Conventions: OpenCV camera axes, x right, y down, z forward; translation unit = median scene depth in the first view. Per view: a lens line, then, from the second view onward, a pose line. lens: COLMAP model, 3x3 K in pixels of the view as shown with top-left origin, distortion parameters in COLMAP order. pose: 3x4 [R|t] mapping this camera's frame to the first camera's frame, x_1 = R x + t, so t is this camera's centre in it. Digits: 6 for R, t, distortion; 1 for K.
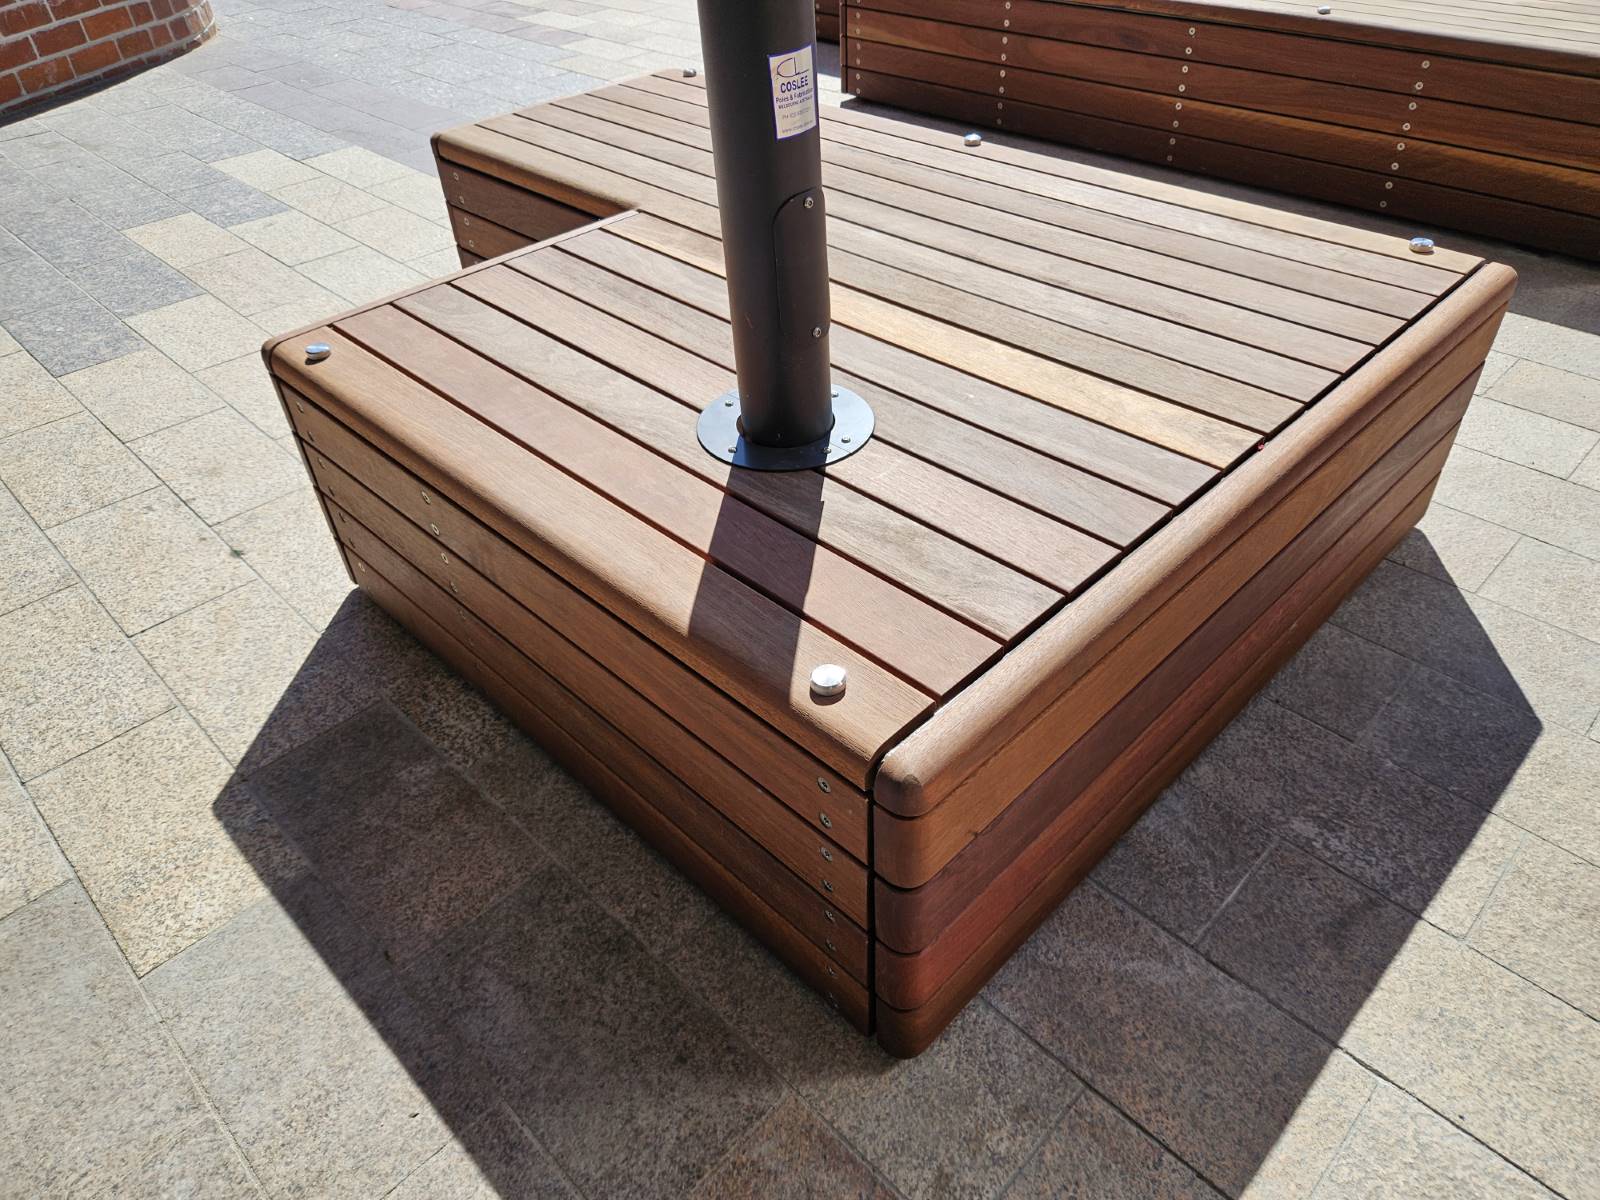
lens RADIAL K [[1080.6, 0, 809.3], [0, 1080.6, 609.4], [0, 0, 1]] dist [0.064025, -0.055564]
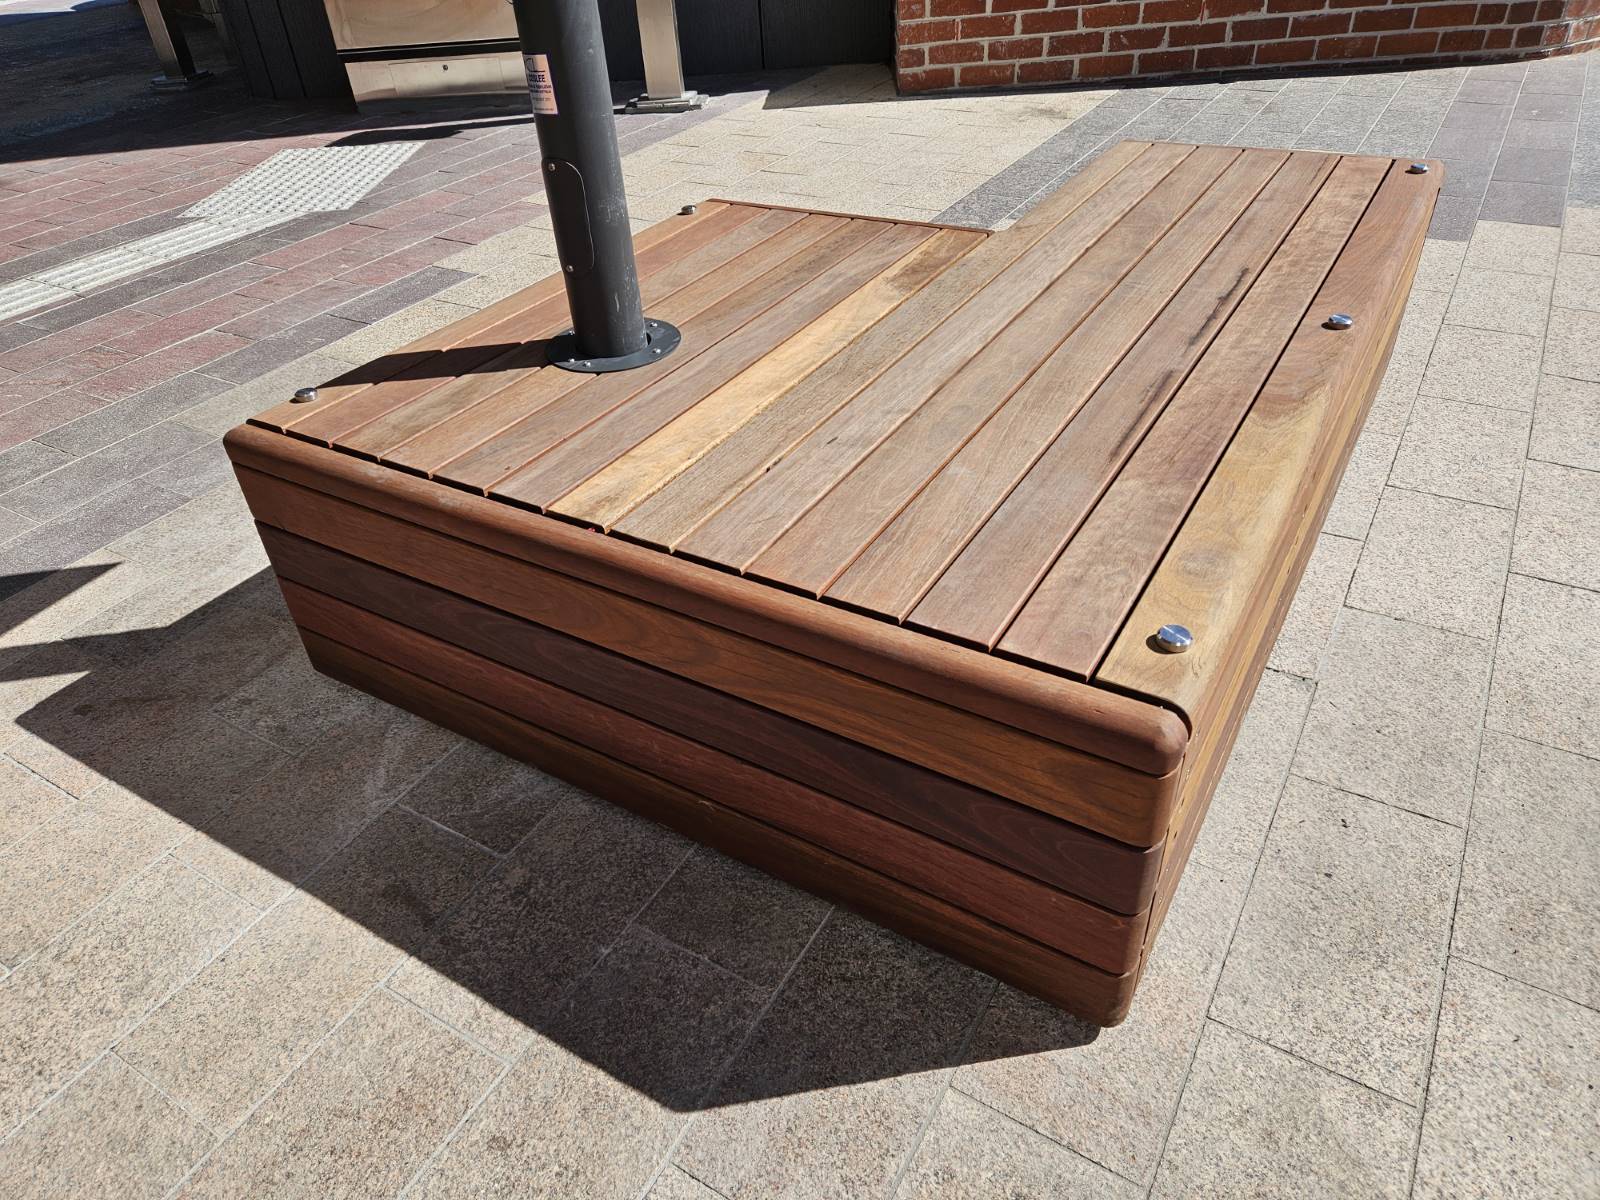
lens RADIAL K [[1080.6, 0, 809.3], [0, 1080.6, 609.4], [0, 0, 1]] dist [0.064025, -0.055564]
pose [[0.227624, 0.594609, -0.771121, 1.179592], [-0.576348, 0.720566, 0.385496, -0.560782], [0.784863, 0.356686, 0.506719, 0.594205]]
